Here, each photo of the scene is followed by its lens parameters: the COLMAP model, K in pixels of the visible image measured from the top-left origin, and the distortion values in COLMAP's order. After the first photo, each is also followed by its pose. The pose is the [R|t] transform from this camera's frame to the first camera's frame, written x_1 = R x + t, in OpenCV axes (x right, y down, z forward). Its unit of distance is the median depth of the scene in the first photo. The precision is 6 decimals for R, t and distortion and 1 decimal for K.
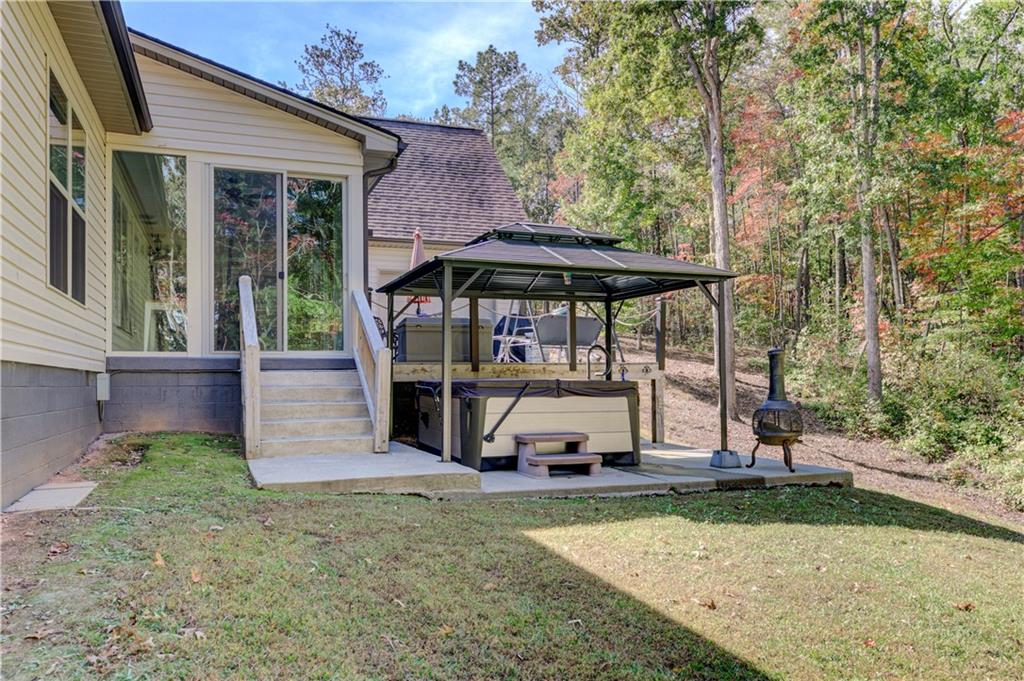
lens RADIAL K [[752.2, 0, 512.0], [0, 752.2, 339.6], [0, 0, 1]] dist [-0.009046, 0.000070]
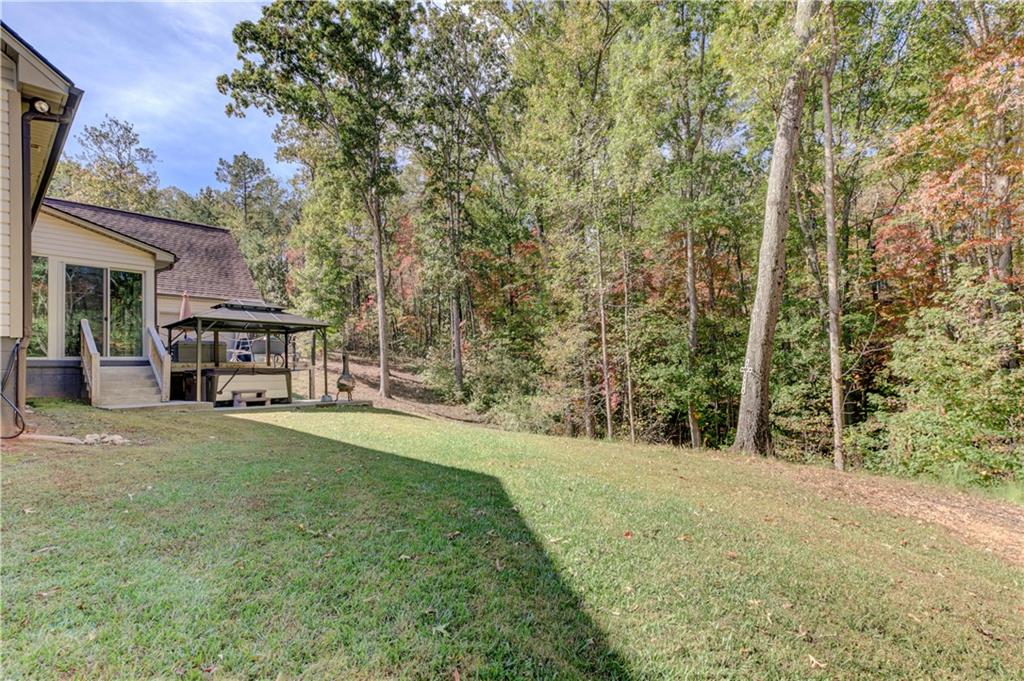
lens RADIAL K [[548.4, 0, 510.0], [0, 548.4, 351.6], [0, 0, 1]] dist [0.007250, 0.002372]
pose [[0.917982, 0.003081, 0.396611, 0.088372], [-0.000663, 0.999980, -0.006235, 0.009396], [-0.396622, 0.005460, 0.917966, -0.689893]]
